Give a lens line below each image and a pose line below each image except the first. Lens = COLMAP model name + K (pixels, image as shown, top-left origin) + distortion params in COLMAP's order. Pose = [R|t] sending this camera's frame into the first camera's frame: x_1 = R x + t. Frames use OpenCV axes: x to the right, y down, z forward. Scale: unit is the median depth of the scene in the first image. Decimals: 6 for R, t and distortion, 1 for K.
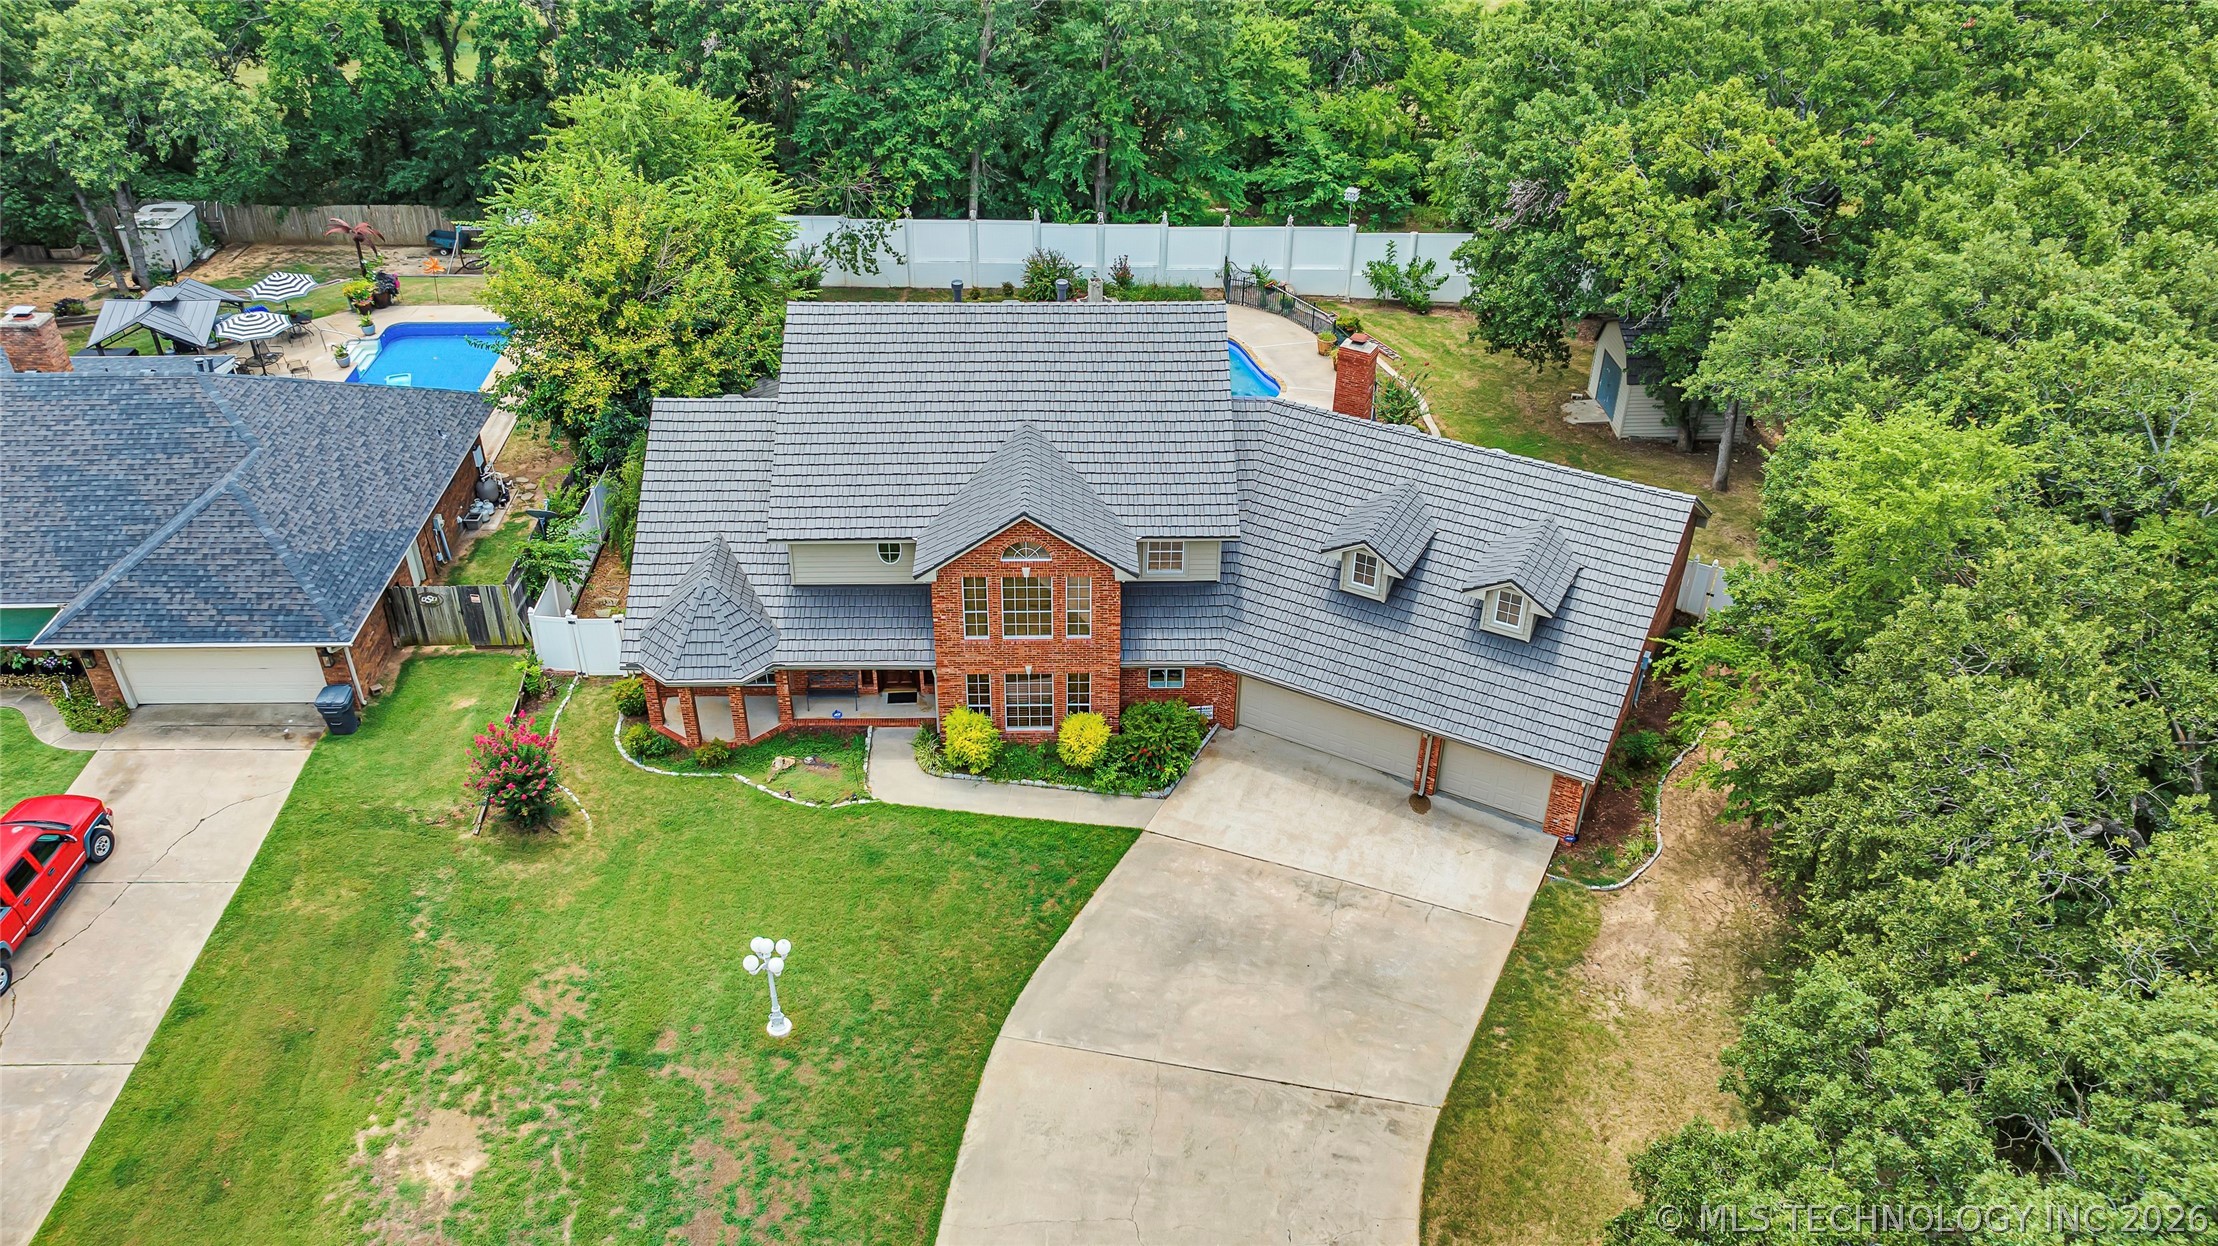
lens RADIAL K [[1656.5, 0, 1109.0], [0, 1656.5, 623.0], [0, 0, 1]] dist [-0.026661, 0.000449]
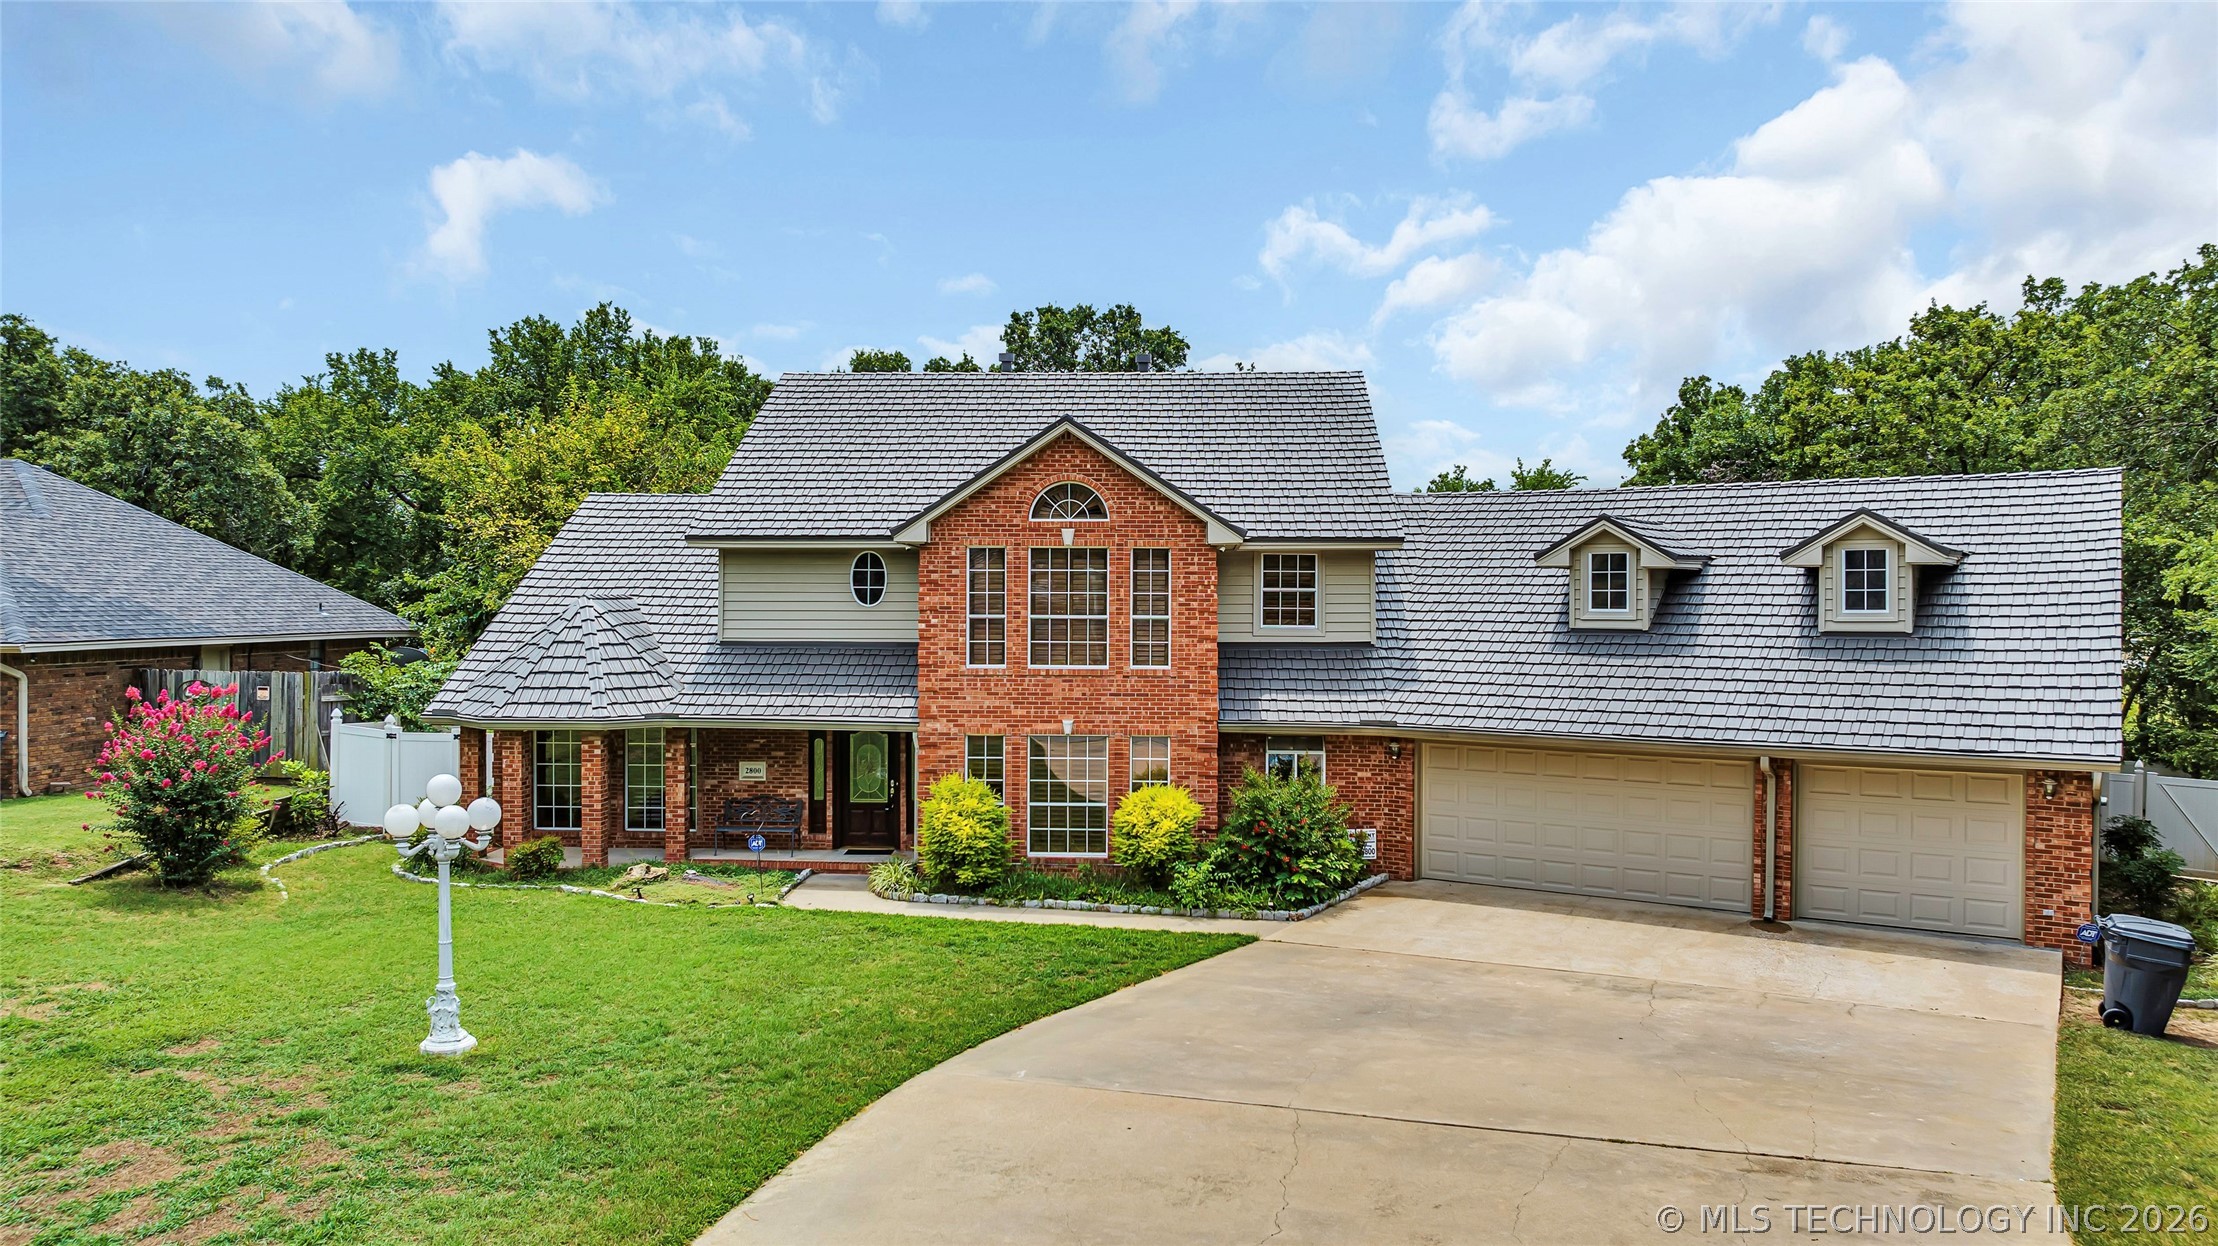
lens RADIAL K [[1582.5, 0, 1109.0], [0, 1582.5, 623.0], [0, 0, 1]] dist [-0.022310, -0.001181]
pose [[0.997107, -0.005023, -0.075844, 0.011366], [-0.037640, 0.834249, -0.550101, 0.329812], [0.066036, 0.551364, 0.831647, 0.516964]]
